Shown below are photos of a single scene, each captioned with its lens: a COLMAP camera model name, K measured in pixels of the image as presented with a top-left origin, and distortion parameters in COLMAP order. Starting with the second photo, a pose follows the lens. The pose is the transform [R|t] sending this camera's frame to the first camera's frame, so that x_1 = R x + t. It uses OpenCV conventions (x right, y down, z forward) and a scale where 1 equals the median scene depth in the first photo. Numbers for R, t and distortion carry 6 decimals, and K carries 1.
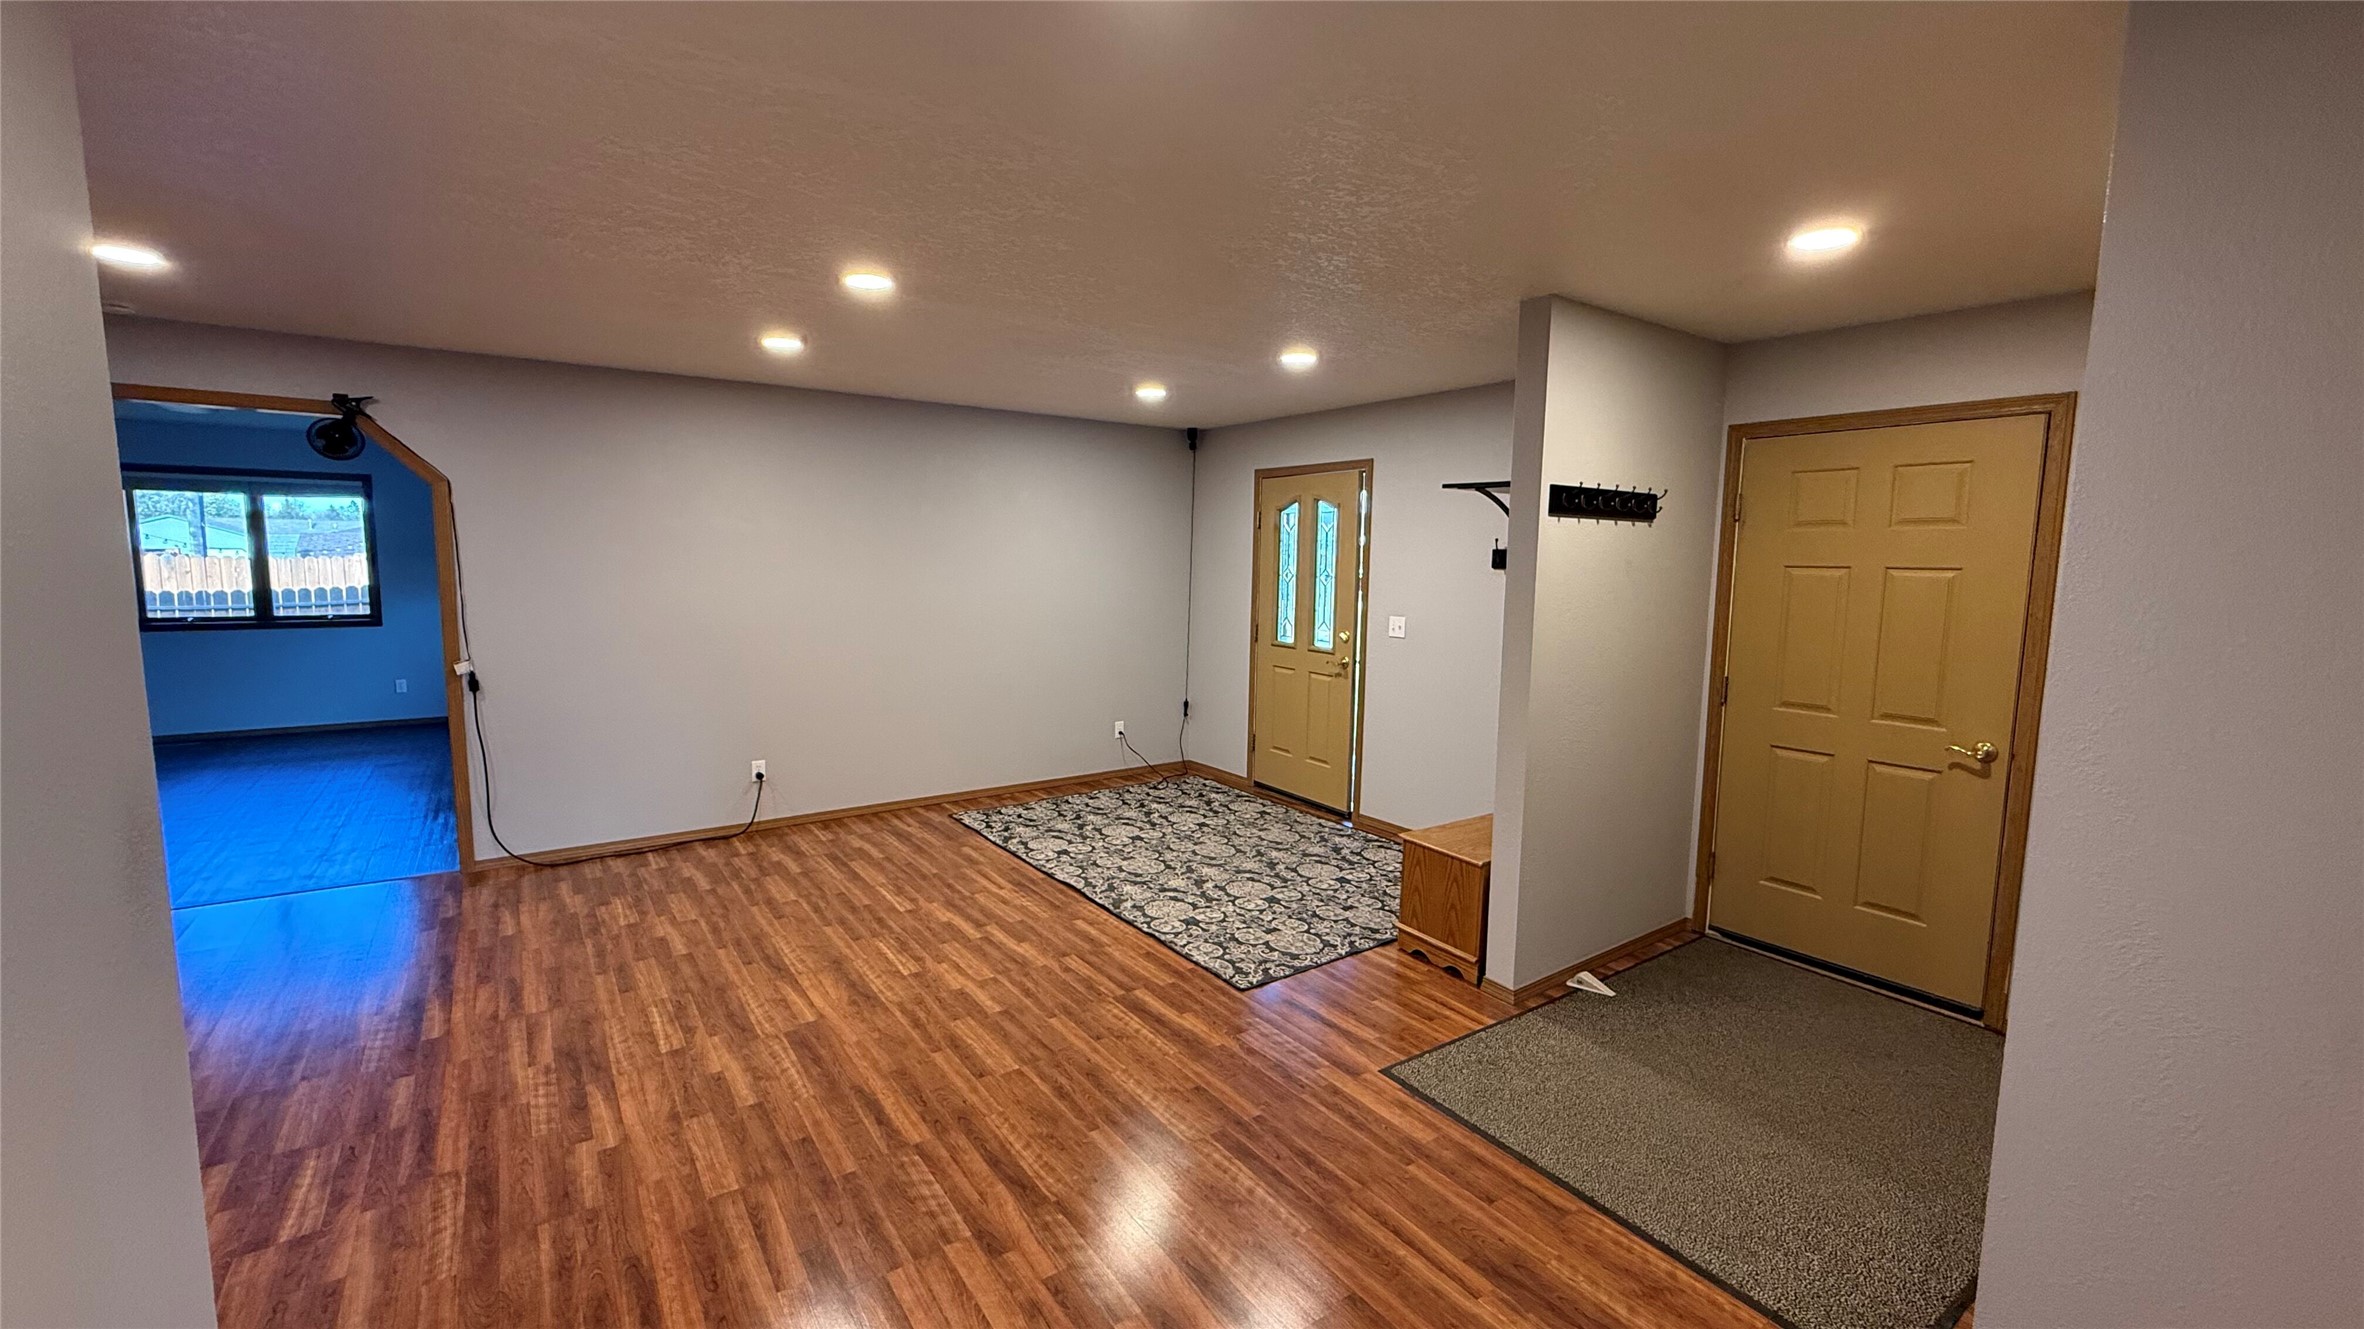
lens RADIAL K [[940.5, 0, 1175.7], [0, 940.5, 660.7], [0, 0, 1]] dist [0.000795, 0.000008]
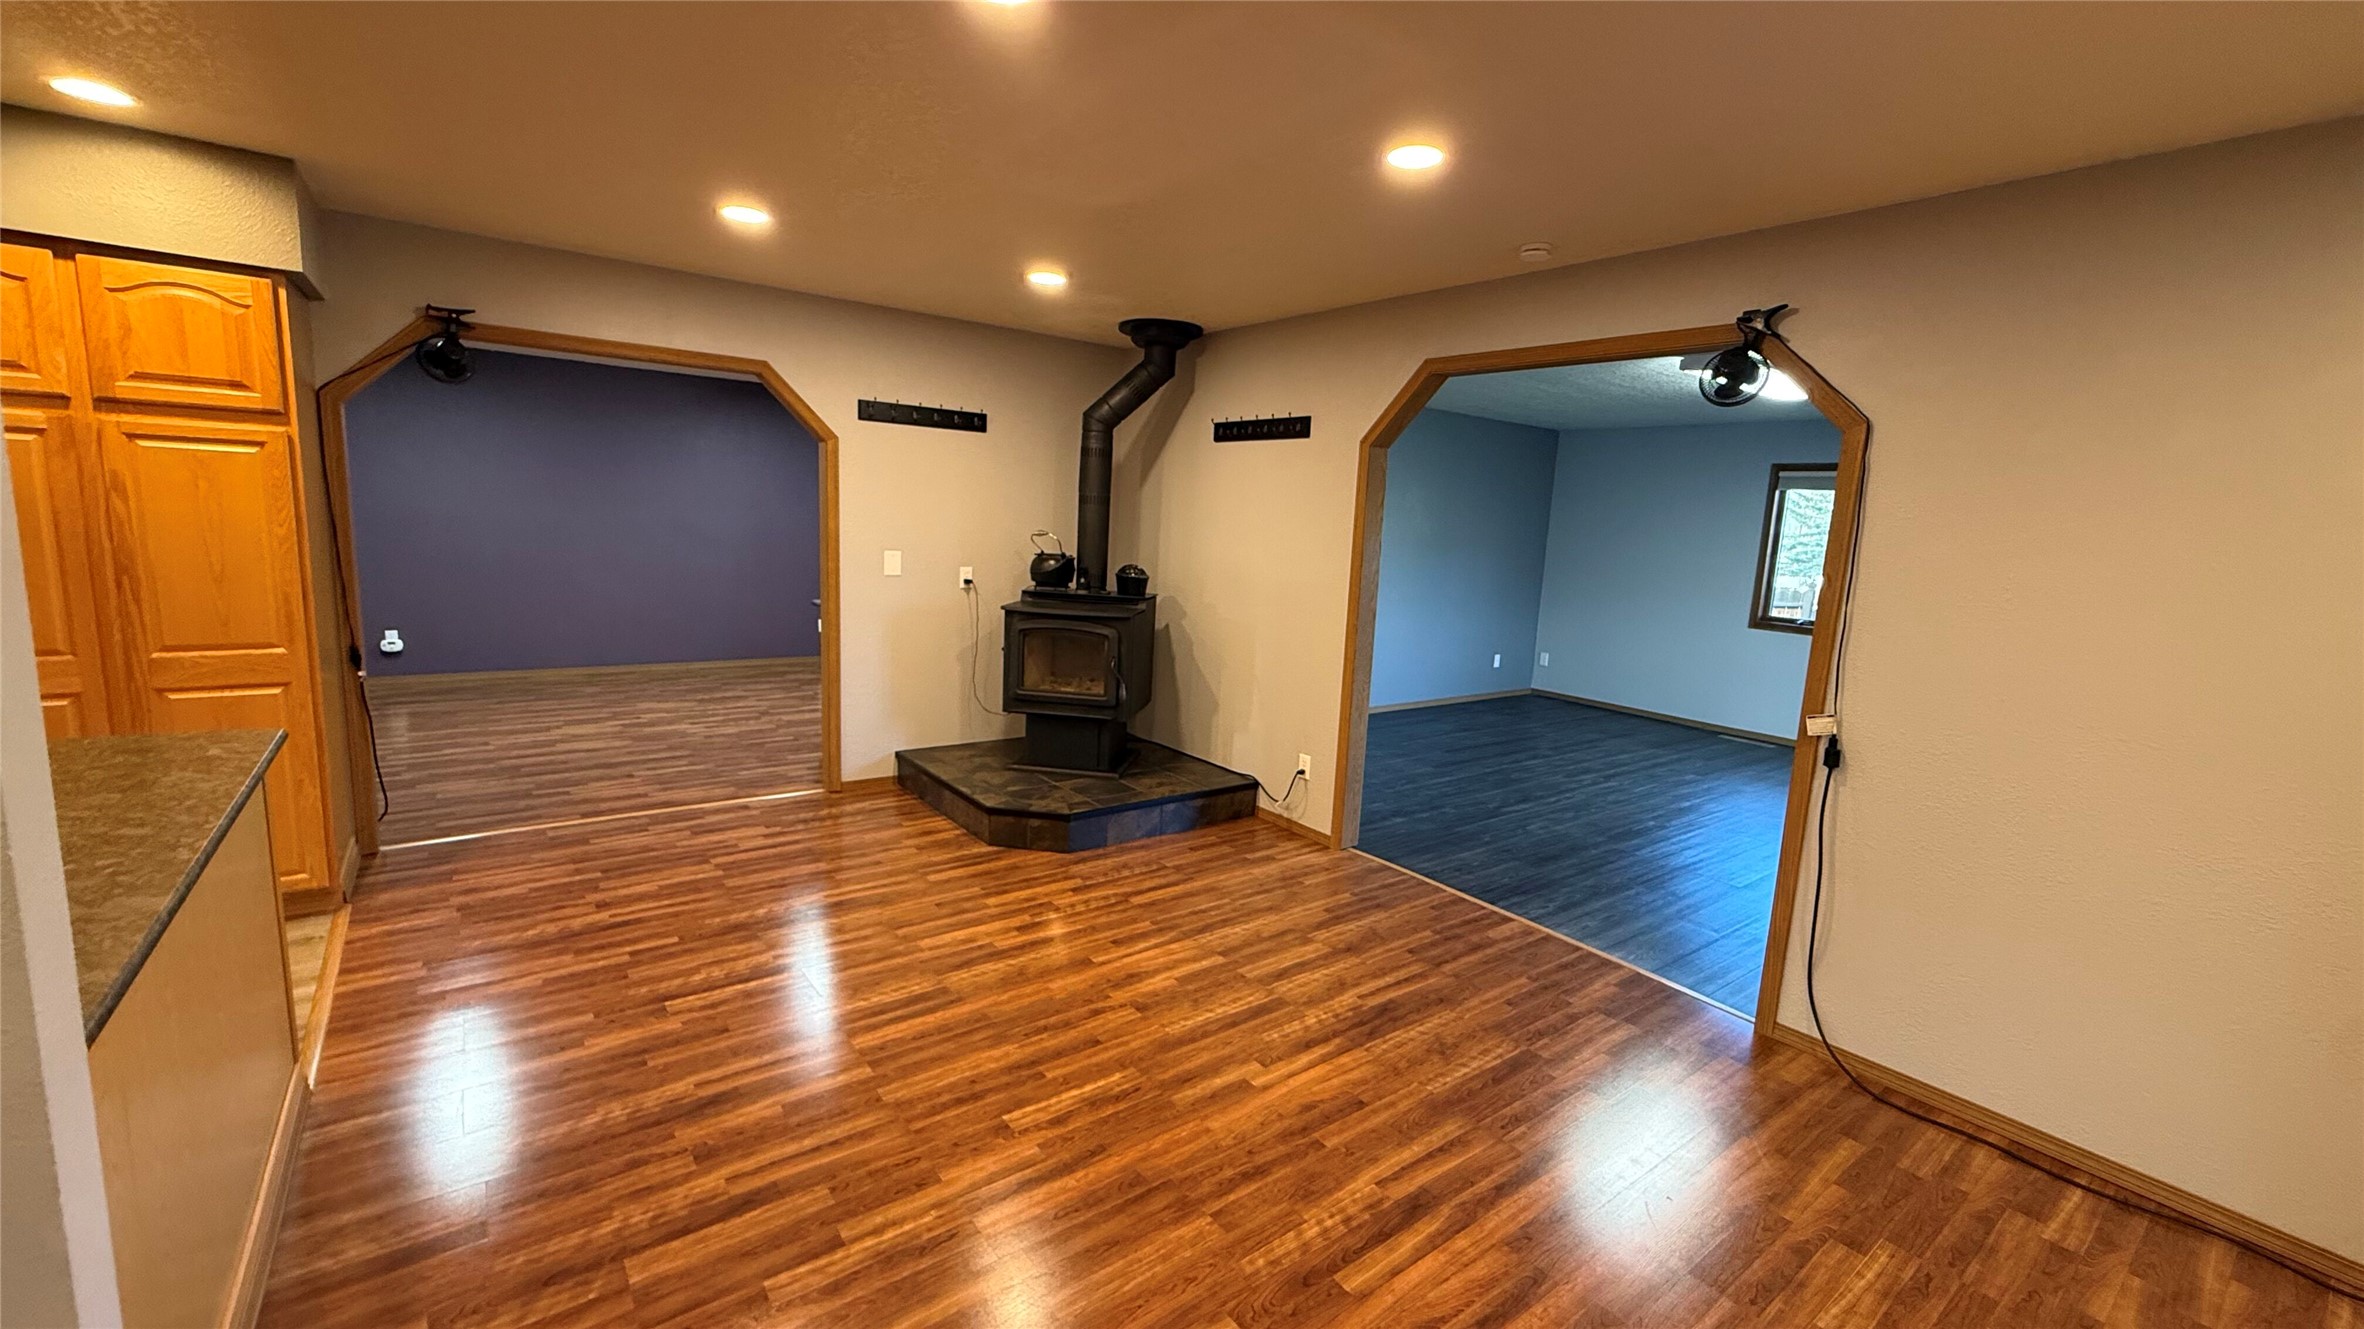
lens RADIAL K [[940.5, 0, 1175.7], [0, 940.5, 660.7], [0, 0, 1]] dist [0.000795, 0.000008]
pose [[0.029863, 0.140429, -0.989640, -0.155410], [-0.164149, 0.977329, 0.133729, -0.047013], [0.985983, 0.158455, 0.052237, 0.527109]]
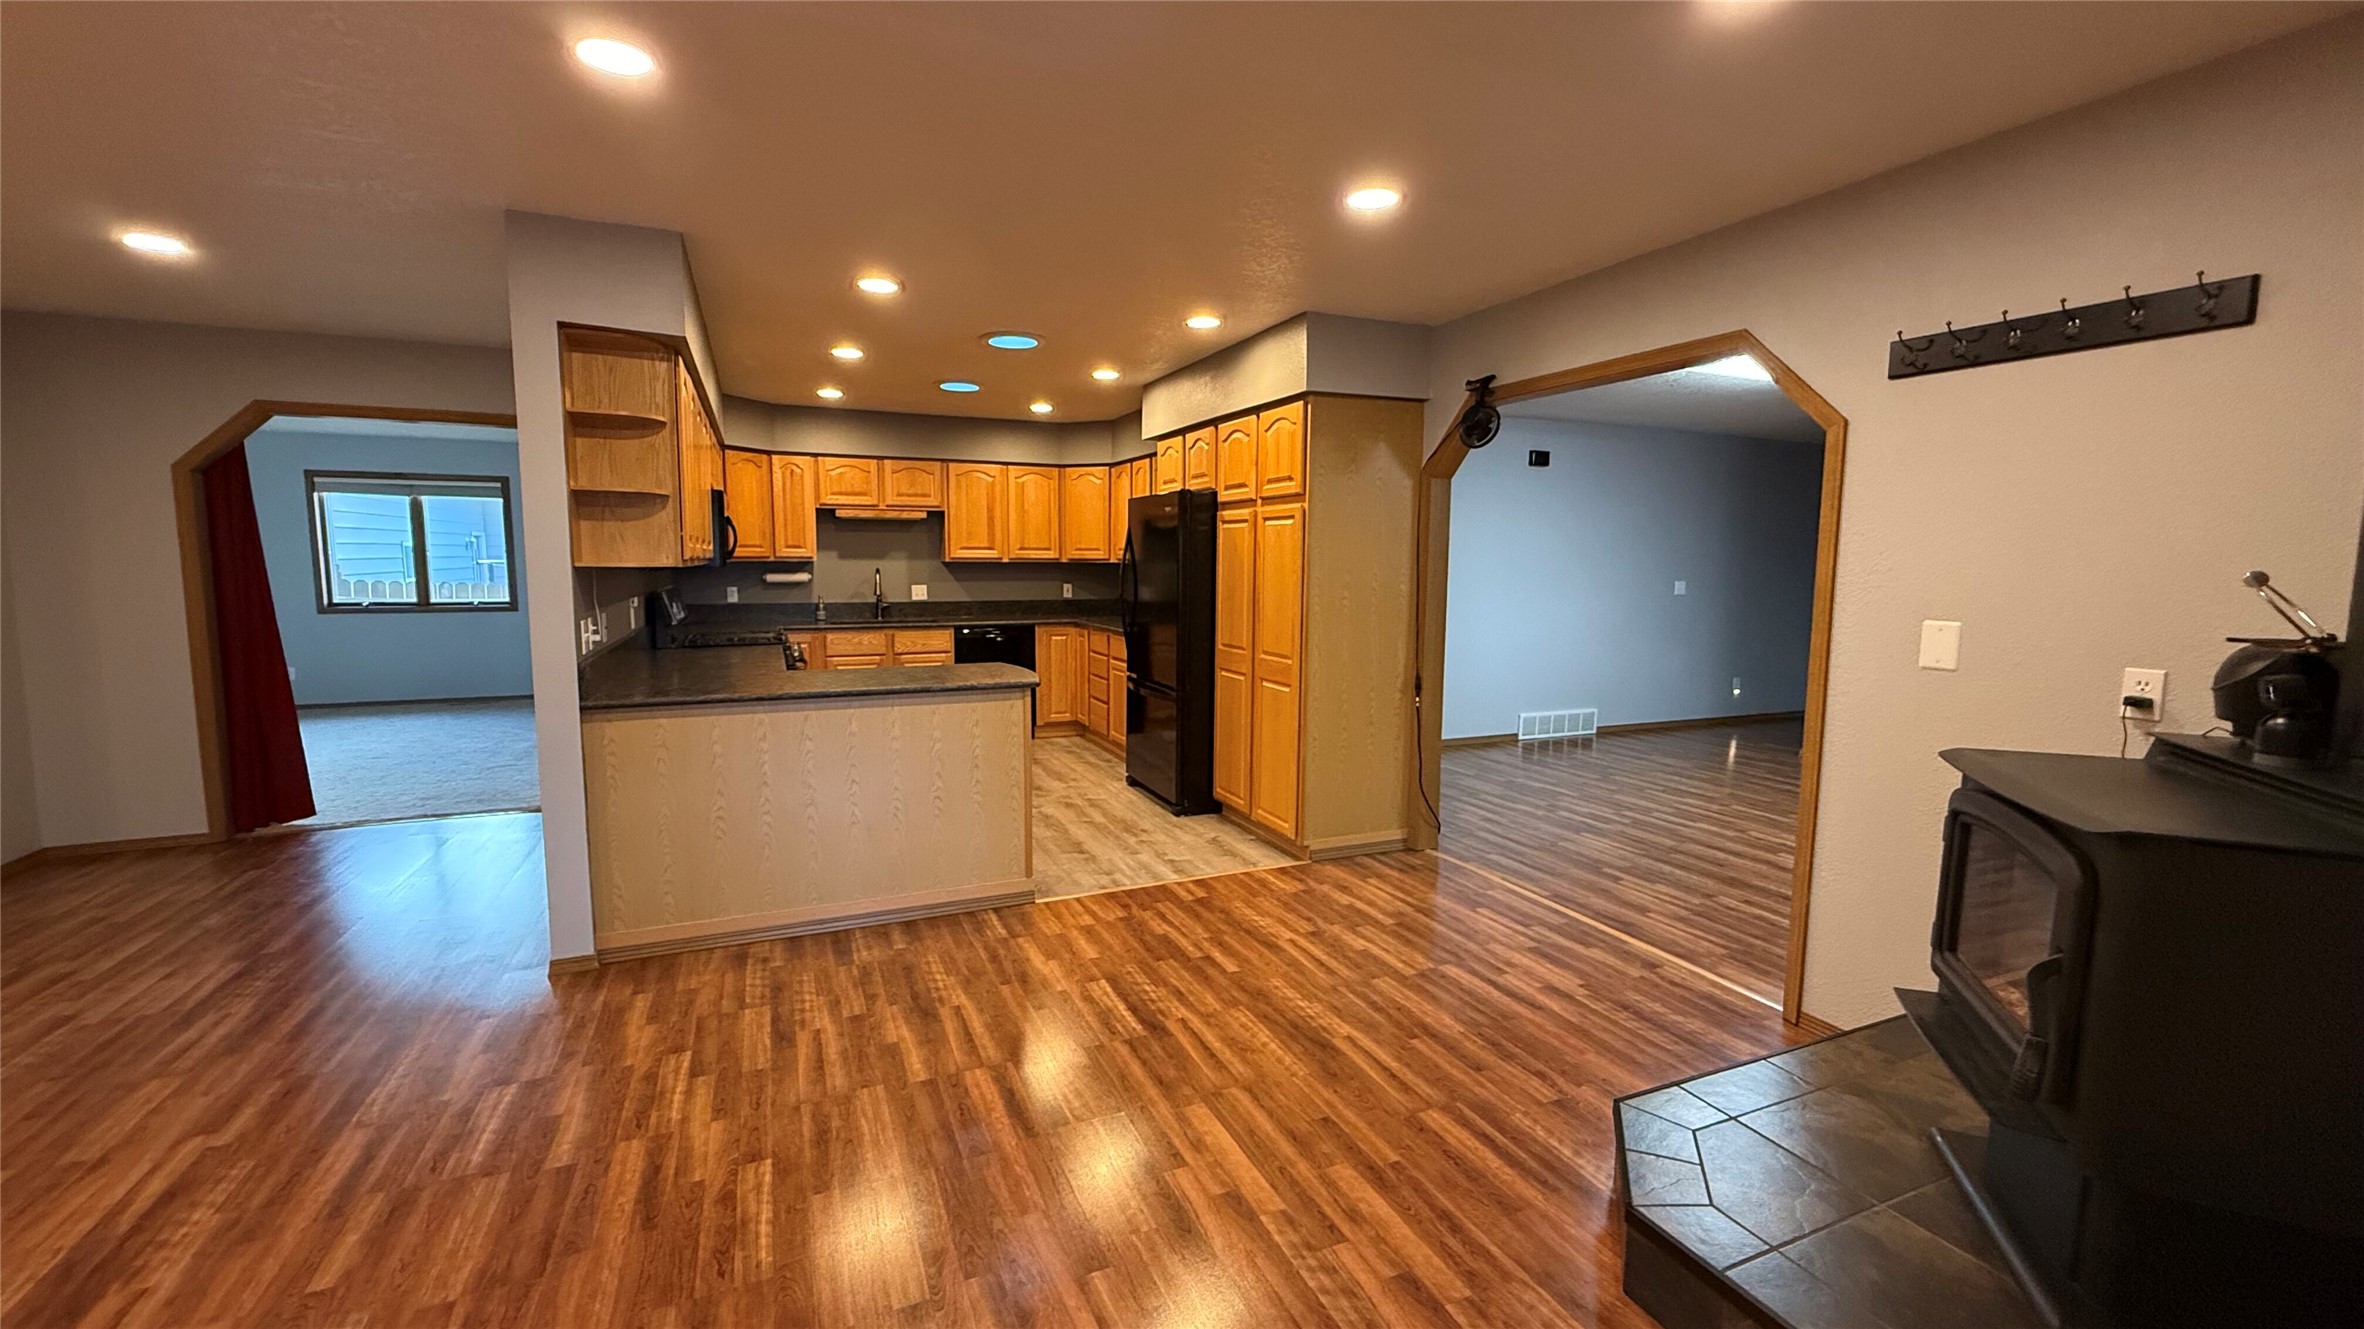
lens RADIAL K [[946.1, 0, 1182.0], [0, 946.1, 664.5], [0, 0, 1]] dist [-0.001117, -0.000038]
pose [[-0.978783, -0.044509, 0.200009, -0.929081], [0.001988, 0.974013, 0.226483, -0.072556], [-0.204892, 0.222075, -0.953259, 0.862970]]
